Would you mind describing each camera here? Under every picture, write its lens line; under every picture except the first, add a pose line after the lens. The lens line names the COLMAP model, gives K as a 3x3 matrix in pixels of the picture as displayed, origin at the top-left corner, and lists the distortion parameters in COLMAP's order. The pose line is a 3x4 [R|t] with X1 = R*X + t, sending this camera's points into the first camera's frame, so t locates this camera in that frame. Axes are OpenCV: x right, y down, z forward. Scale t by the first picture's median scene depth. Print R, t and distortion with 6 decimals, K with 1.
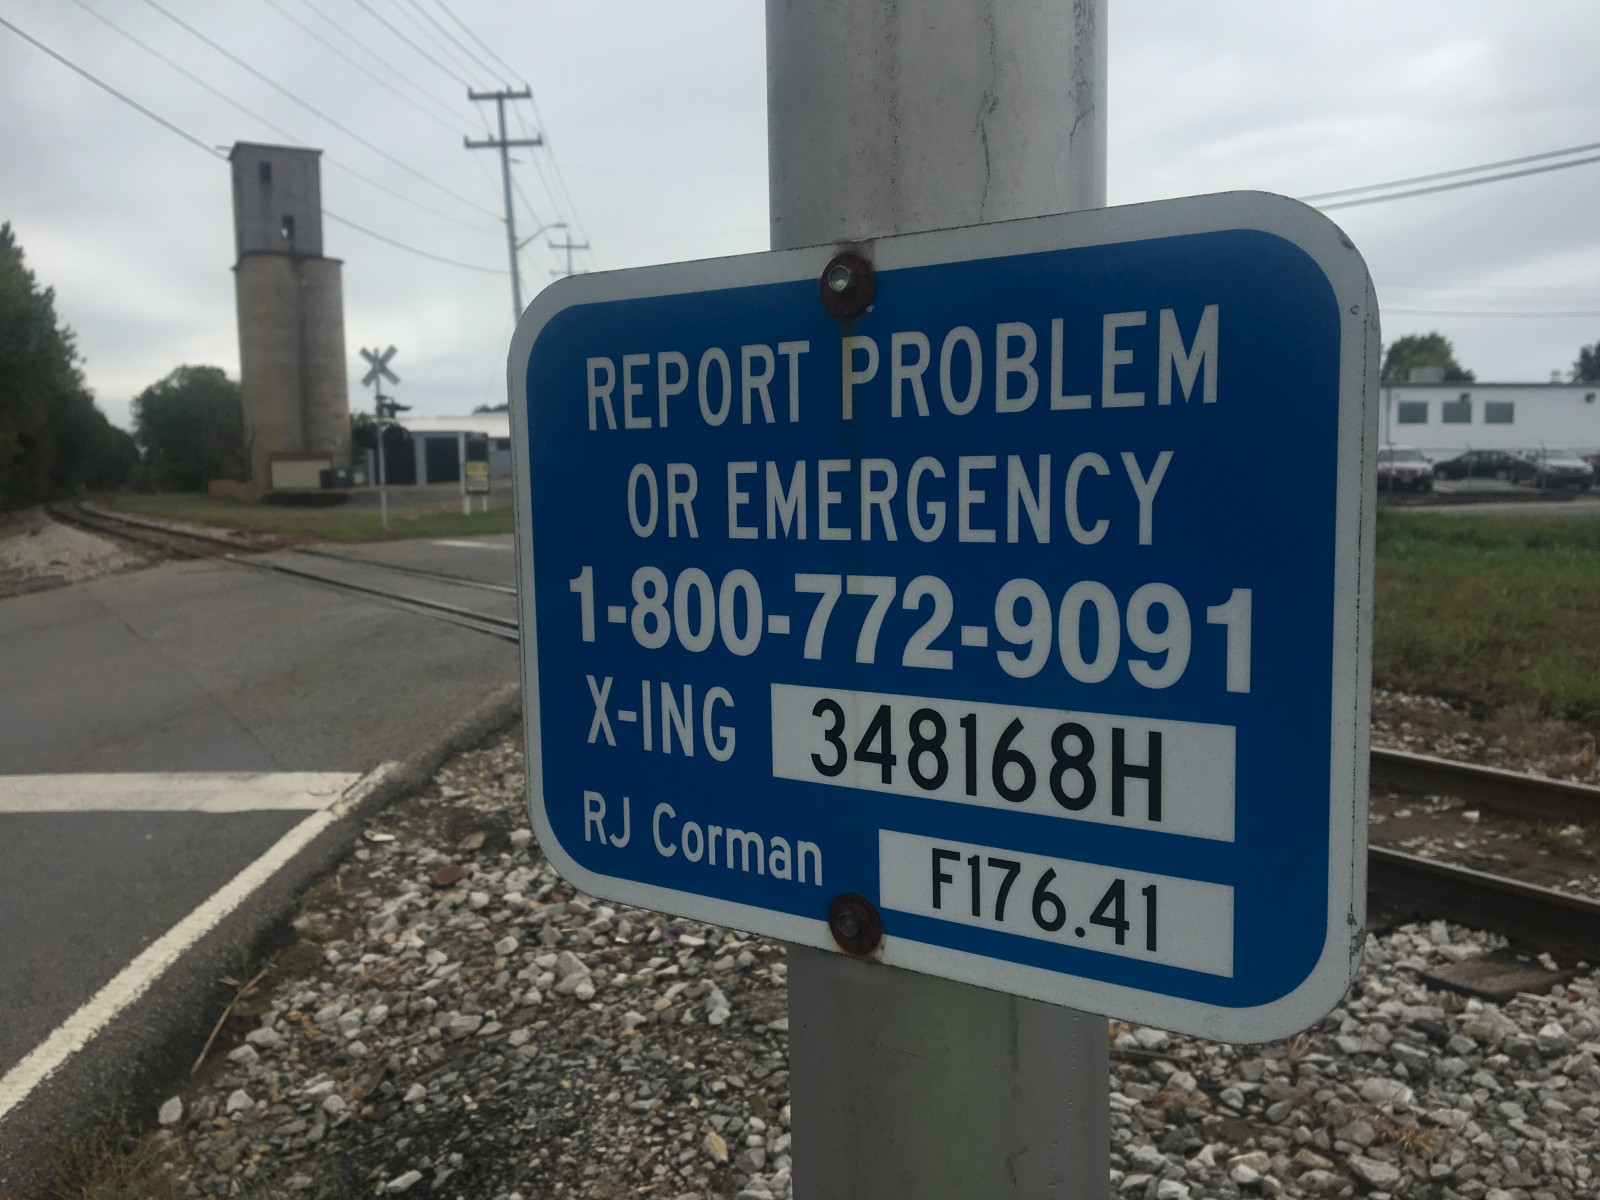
lens RADIAL K [[1327.0, 0, 803.4], [0, 1327.0, 628.6], [0, 0, 1]] dist [0.067088, -0.106628]
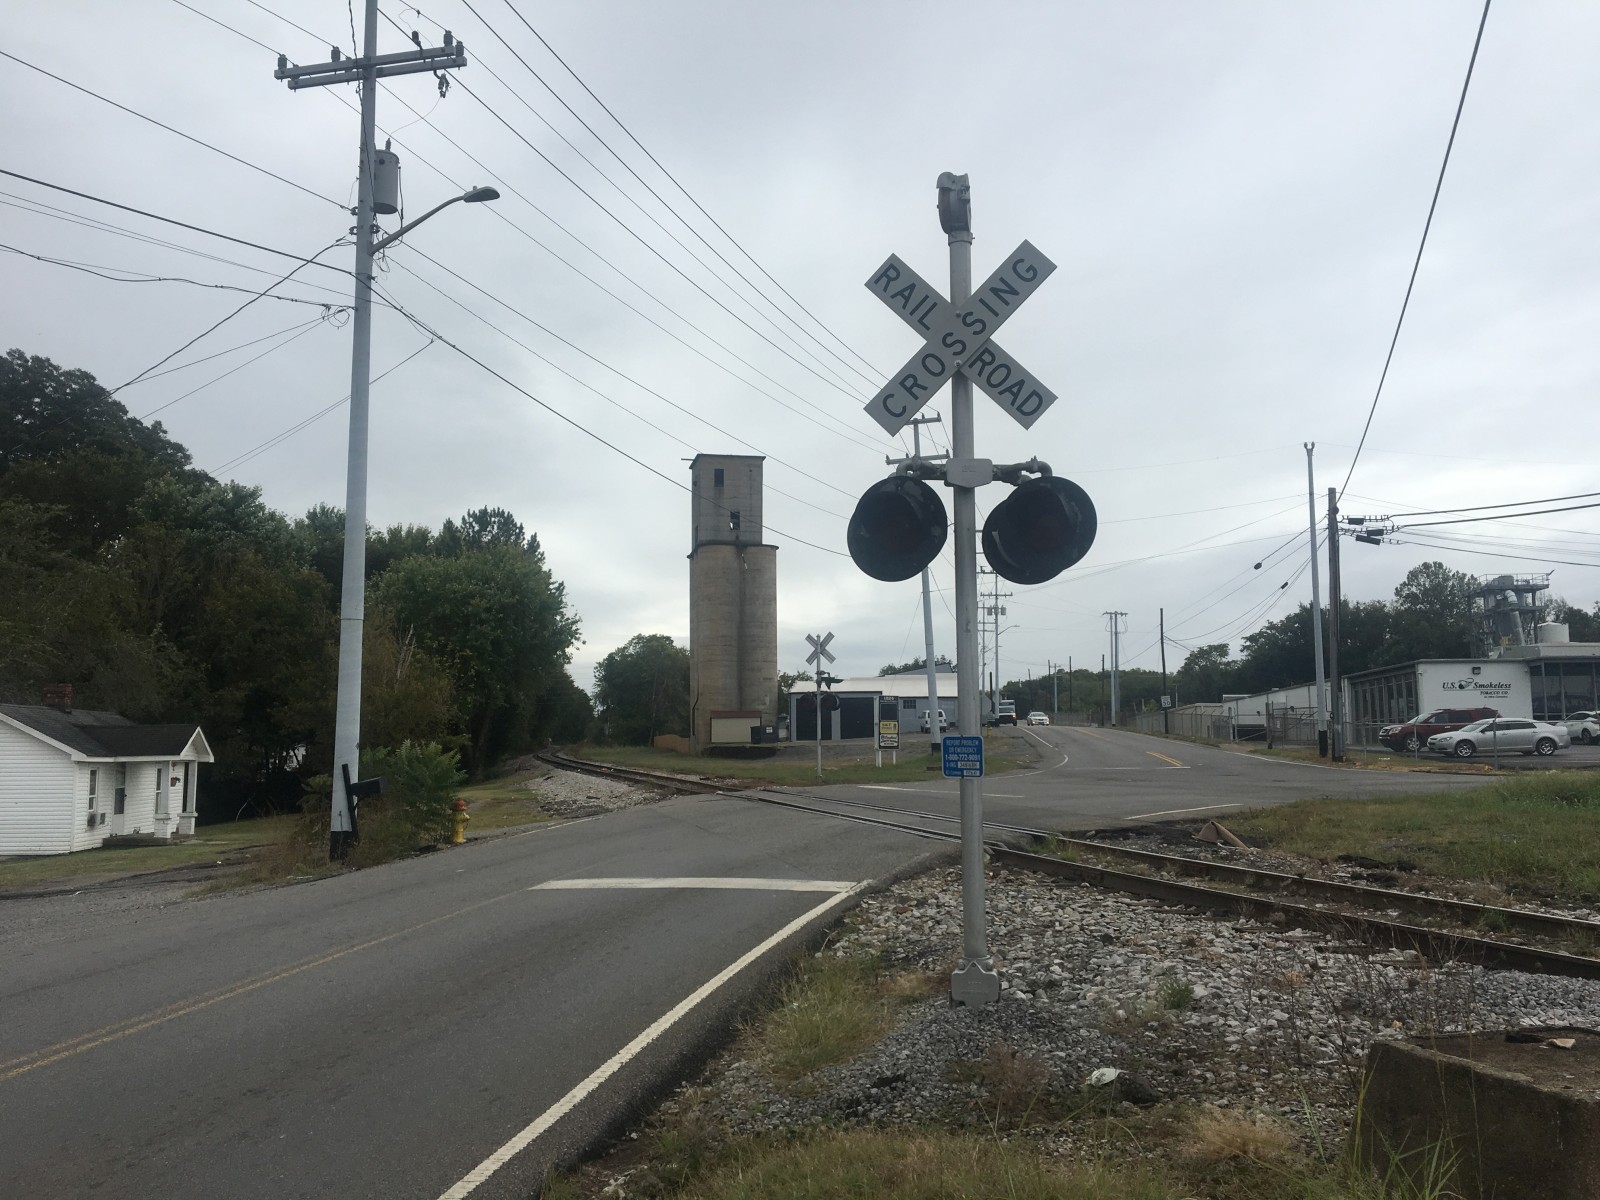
lens RADIAL K [[1327.0, 0, 785.3], [0, 1327.0, 600.0], [0, 0, 1]] dist [0.067088, -0.106628]
pose [[0.952088, -0.025538, -0.304755, 0.017918], [-0.039362, 0.977986, -0.204924, 0.009181], [0.303280, 0.207102, 0.930124, -0.091188]]
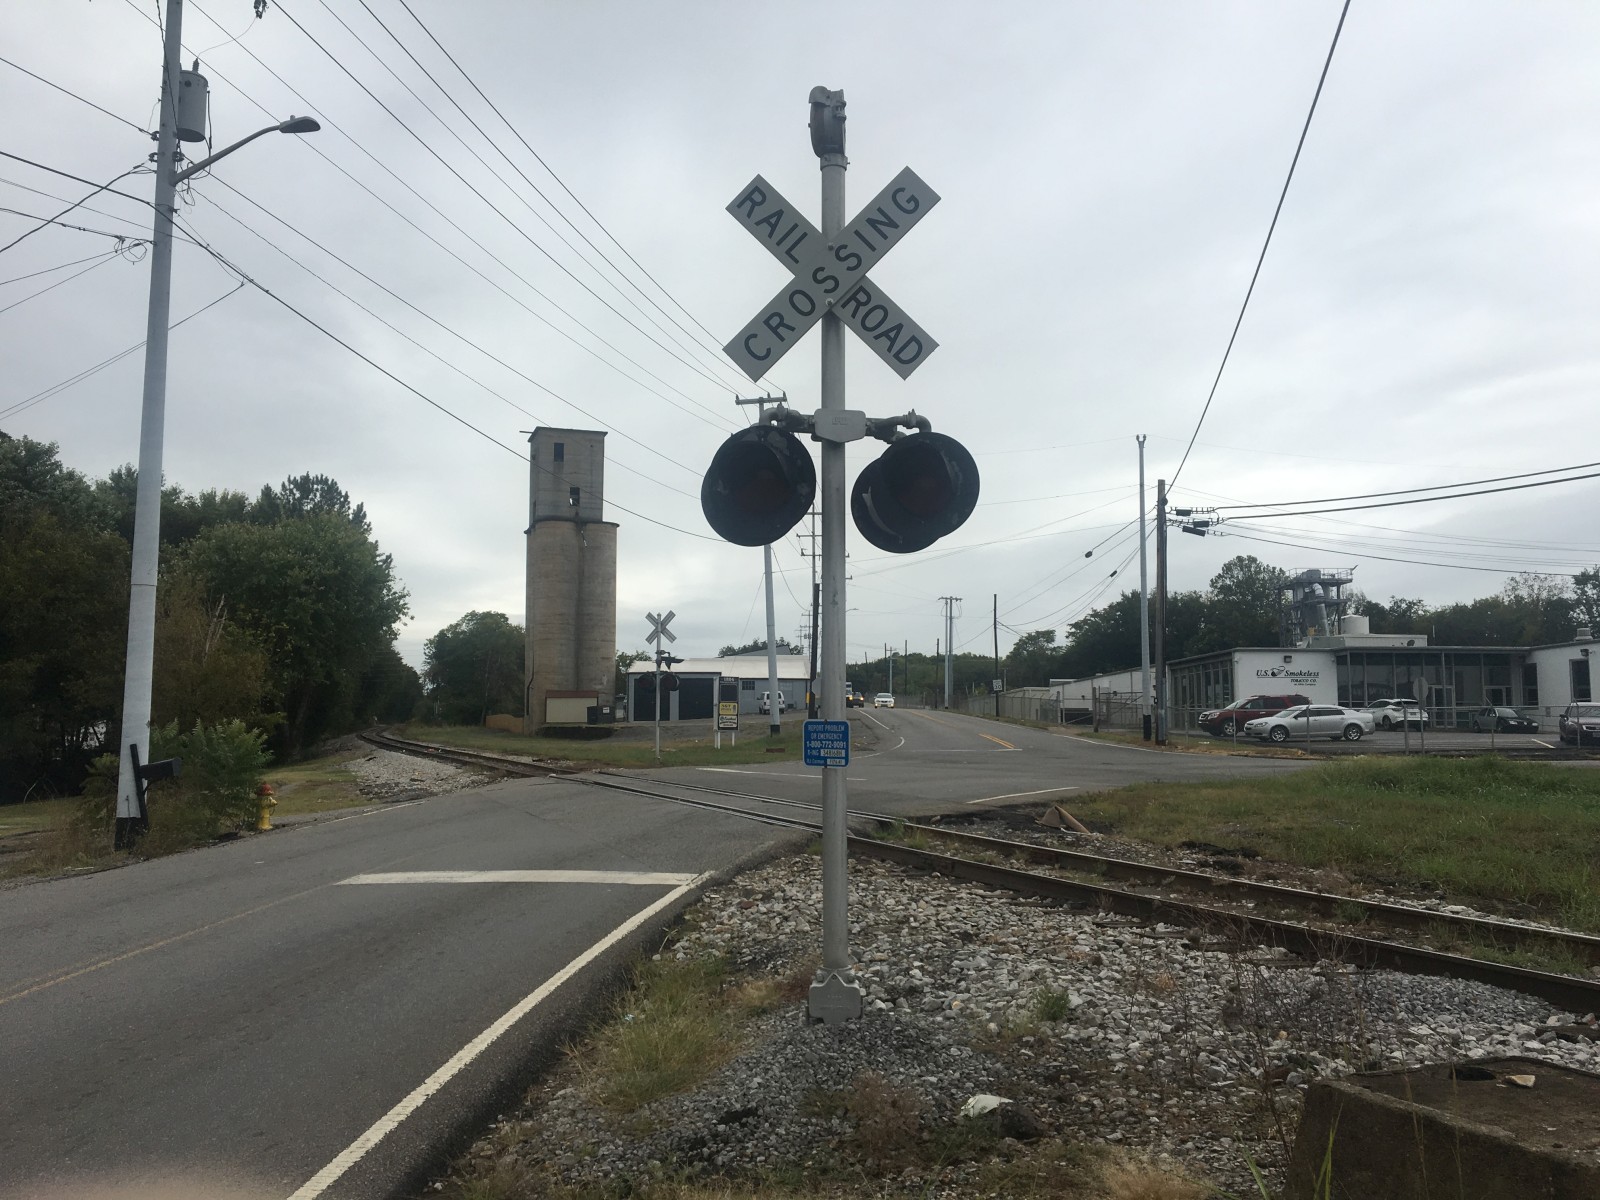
lens RADIAL K [[1327.0, 0, 788.2], [0, 1327.0, 602.8], [0, 0, 1]] dist [0.067088, -0.106628]
pose [[0.982485, -0.002217, -0.186327, 0.014057], [-0.034463, 0.980517, -0.193387, 0.007791], [0.183125, 0.196422, 0.963267, -0.080171]]
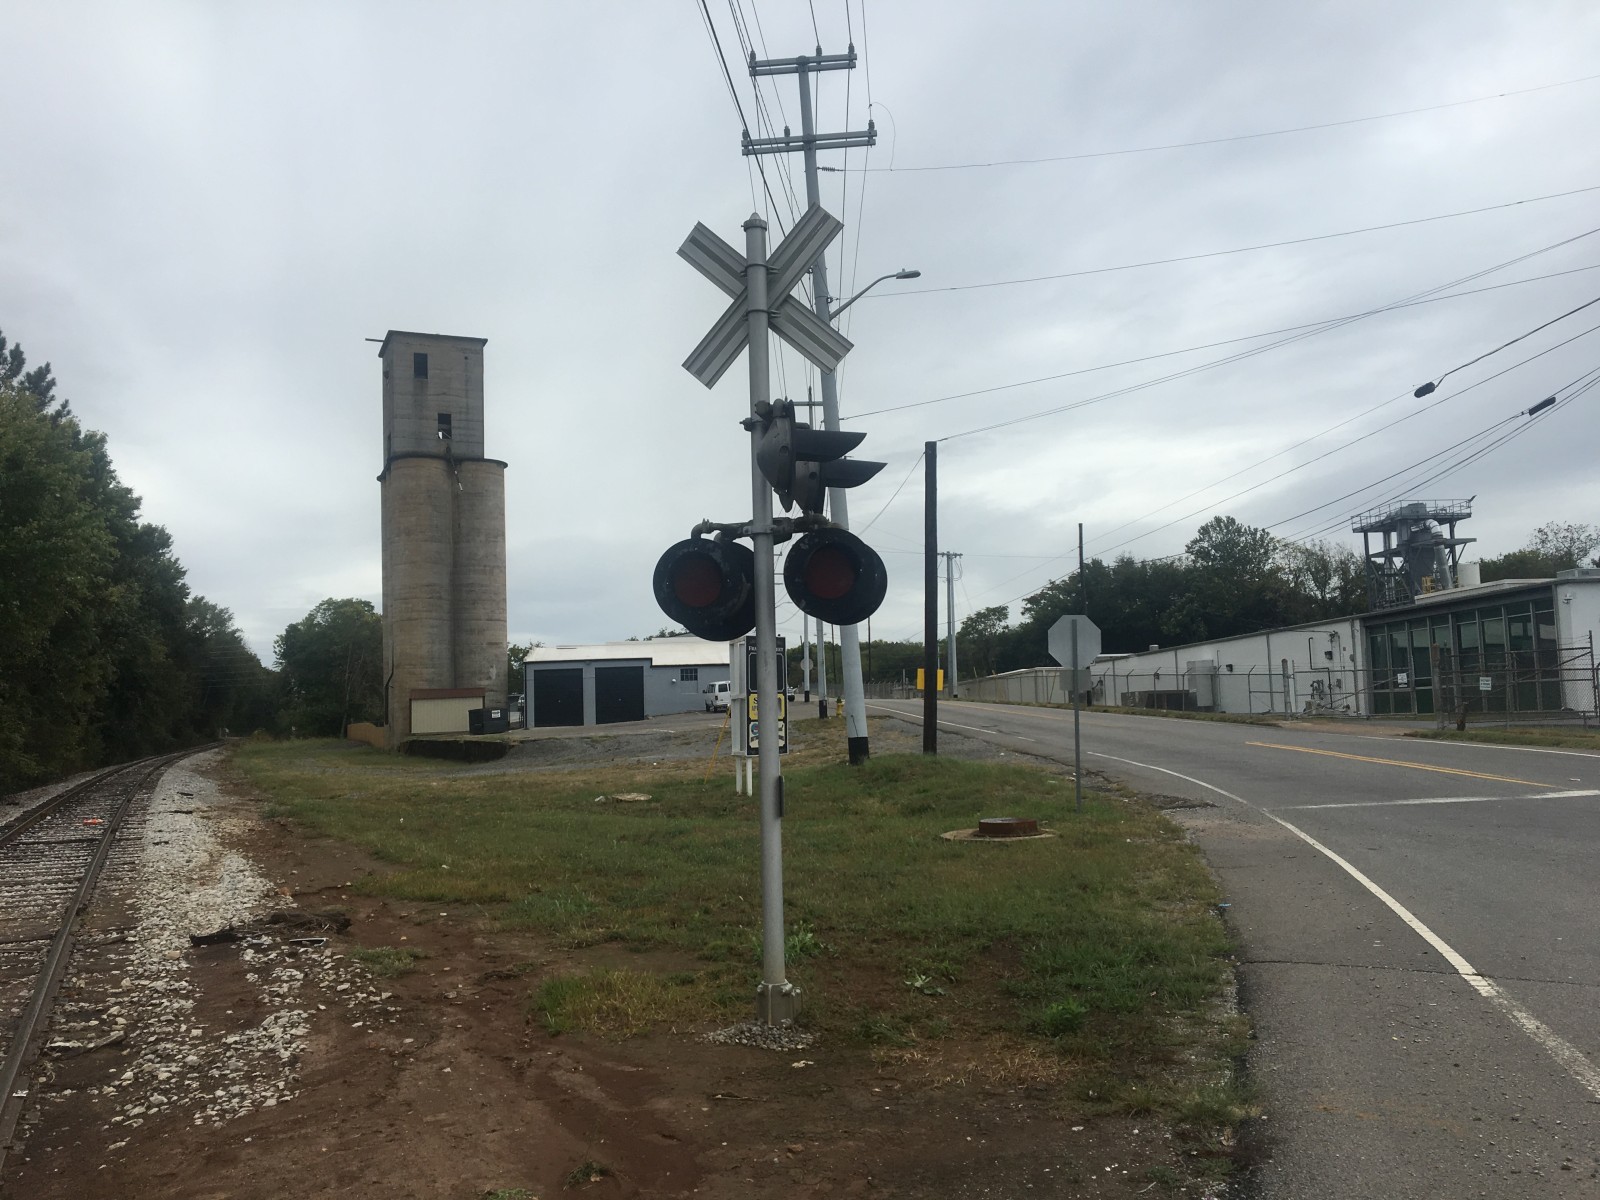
lens RADIAL K [[1327.0, 0, 798.8], [0, 1327.0, 610.8], [0, 0, 1]] dist [0.067088, -0.106628]
pose [[0.994795, -0.025354, -0.098689, -0.128685], [0.006762, 0.982840, -0.184334, -0.043039], [0.101669, 0.182707, 0.977897, 0.346528]]
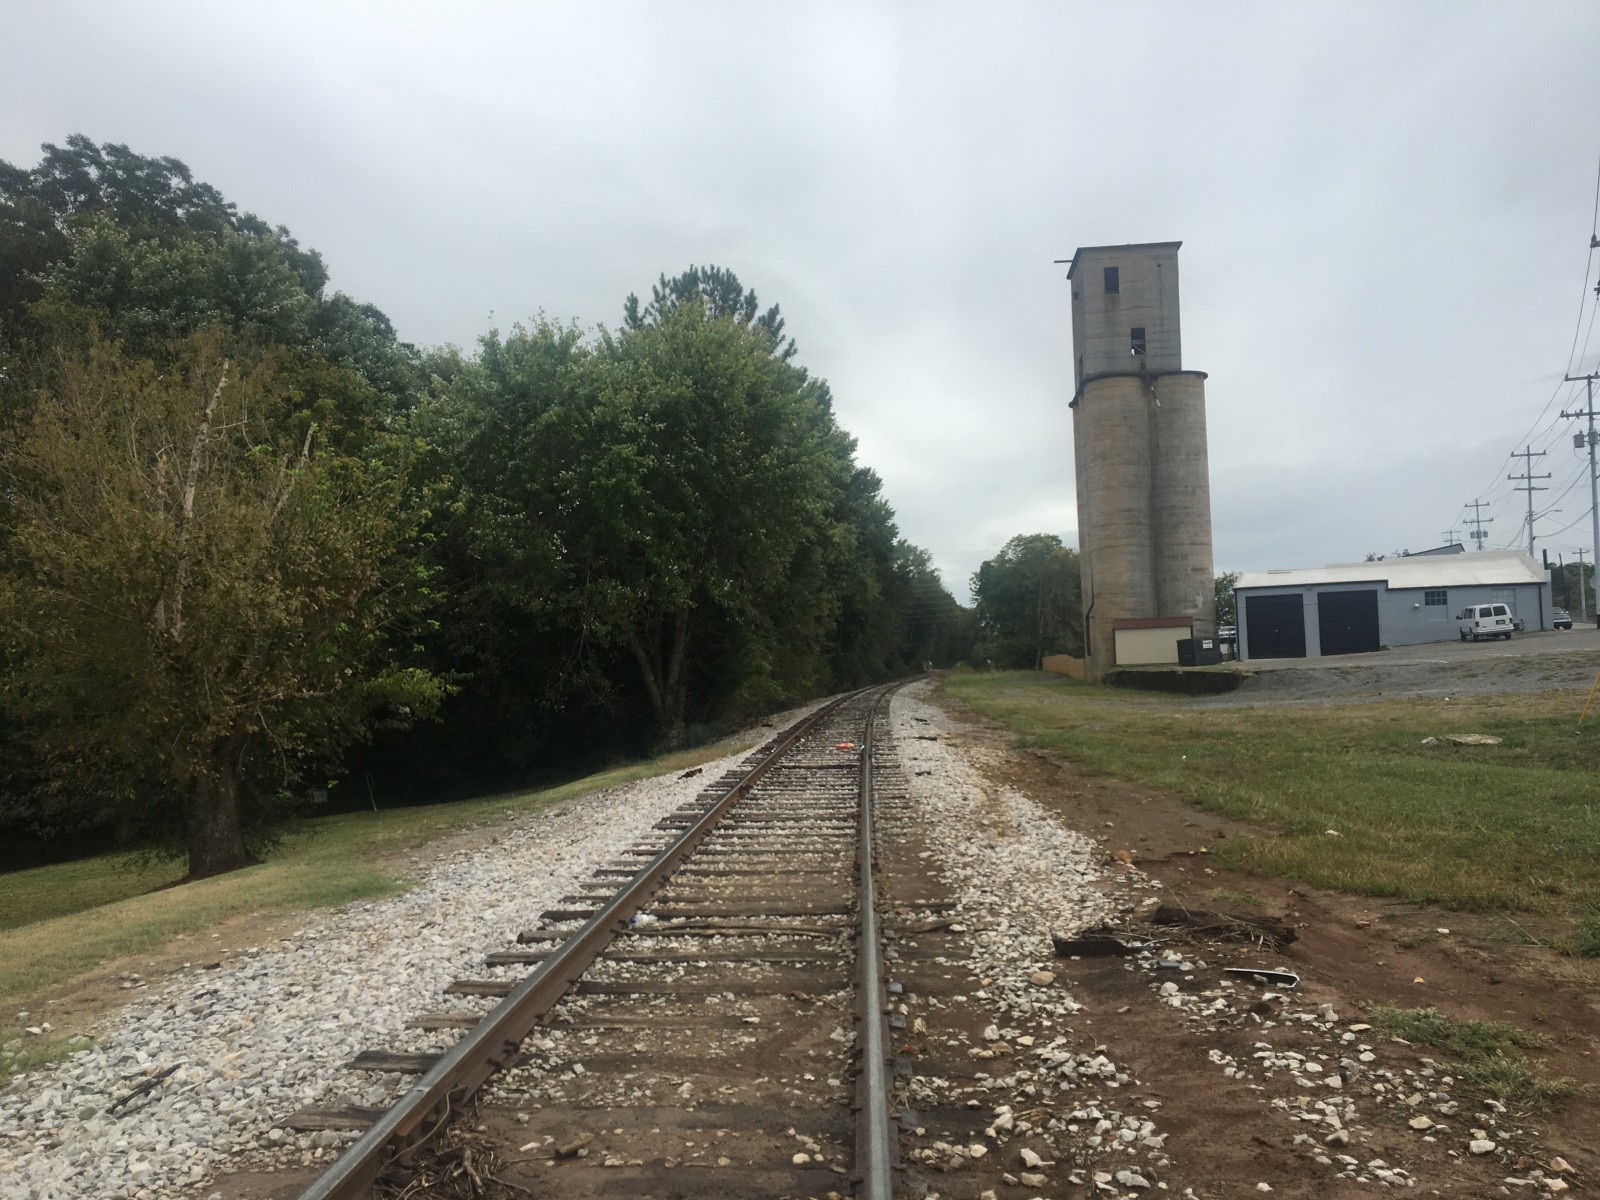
lens RADIAL K [[1327.0, 0, 773.0], [0, 1327.0, 600.1], [0, 0, 1]] dist [0.067088, -0.106628]
pose [[0.815000, -0.042573, -0.577895, -0.170949], [-0.044014, 0.989868, -0.134996, -0.045256], [0.577787, 0.135457, 0.804869, 0.400396]]
